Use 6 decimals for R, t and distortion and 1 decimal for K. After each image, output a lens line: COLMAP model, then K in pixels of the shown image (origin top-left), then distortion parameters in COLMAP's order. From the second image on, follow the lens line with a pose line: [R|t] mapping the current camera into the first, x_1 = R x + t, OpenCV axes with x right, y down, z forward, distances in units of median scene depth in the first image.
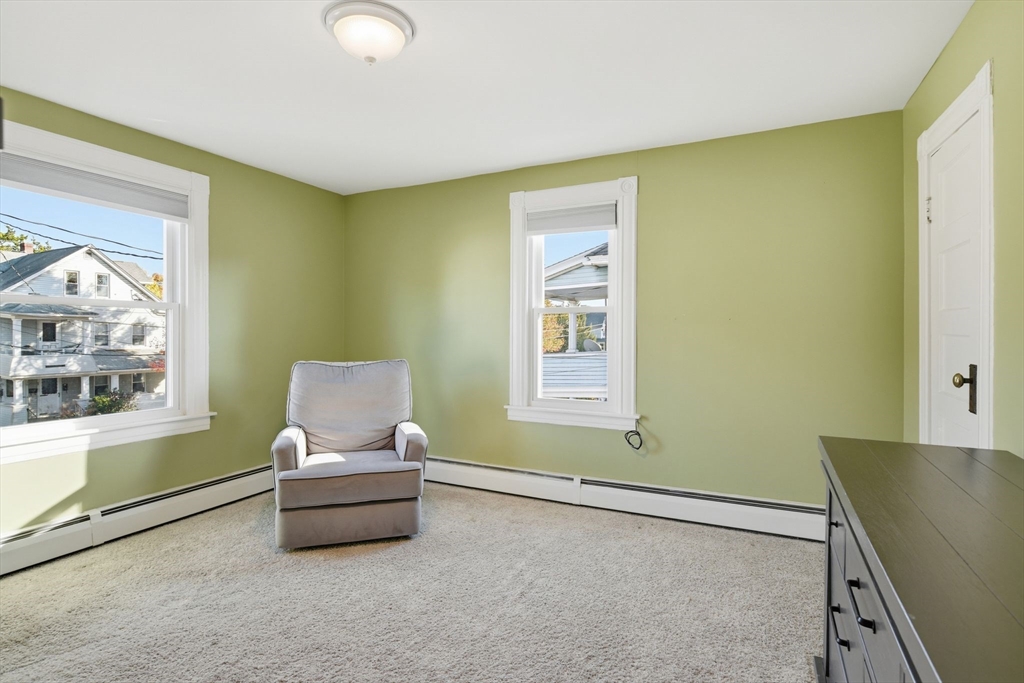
lens RADIAL K [[527.6, 0, 515.3], [0, 527.6, 331.2], [0, 0, 1]] dist [-0.001499, 0.000907]
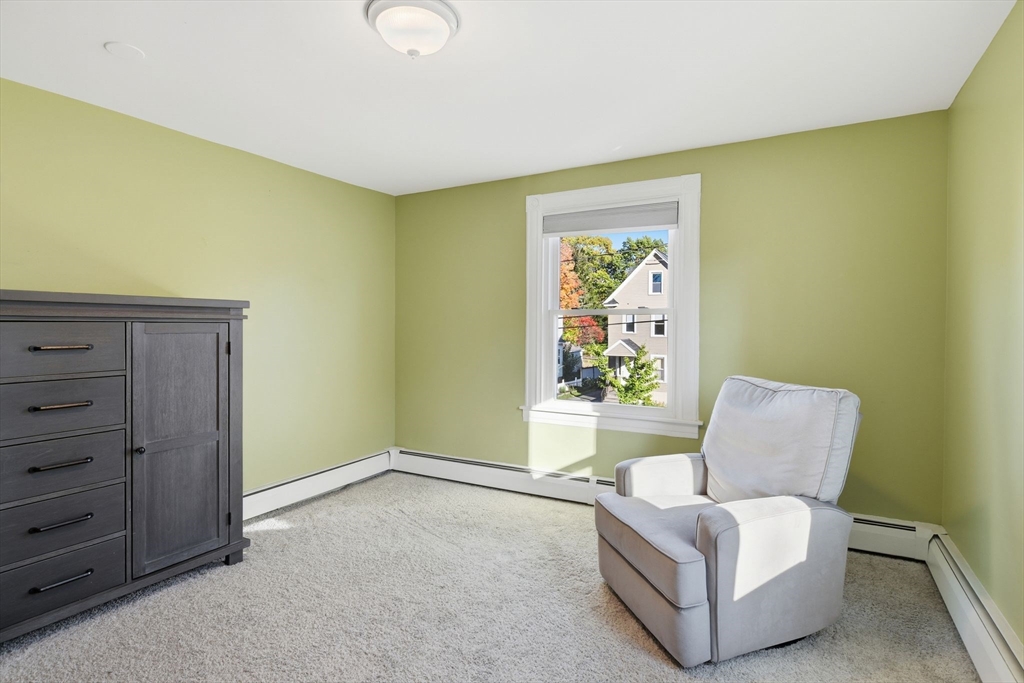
lens RADIAL K [[527.6, 0, 515.3], [0, 527.6, 331.2], [0, 0, 1]] dist [-0.001499, 0.000907]
pose [[-0.060083, 0.001174, -0.998193, 0.473252], [-0.002400, 0.999996, 0.001320, -0.010750], [0.998190, 0.002475, -0.060080, 0.884741]]
